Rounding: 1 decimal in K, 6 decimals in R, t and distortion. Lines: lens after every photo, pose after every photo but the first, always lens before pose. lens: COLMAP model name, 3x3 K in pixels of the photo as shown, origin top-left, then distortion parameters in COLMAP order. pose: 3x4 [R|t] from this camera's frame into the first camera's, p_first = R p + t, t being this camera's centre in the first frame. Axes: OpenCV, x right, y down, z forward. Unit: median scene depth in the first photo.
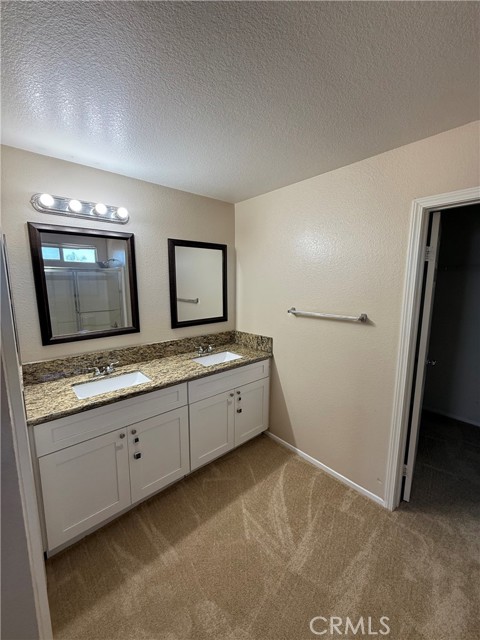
lens RADIAL K [[255.6, 0, 240.2], [0, 255.6, 320.1], [0, 0, 1]] dist [0.000890, -0.000204]
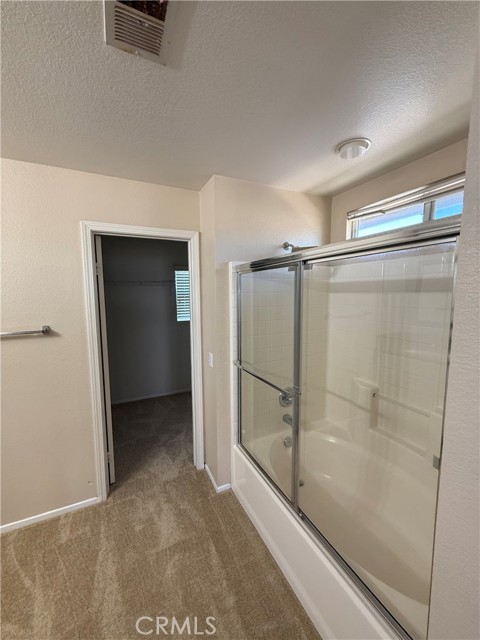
lens RADIAL K [[255.6, 0, 241.9], [0, 255.6, 322.2], [0, 0, 1]] dist [0.000890, -0.000204]
pose [[0.261590, -0.107768, 0.959144, -0.241612], [0.150855, 0.986099, 0.069653, 0.006656], [-0.953317, 0.126471, 0.274211, 0.049604]]
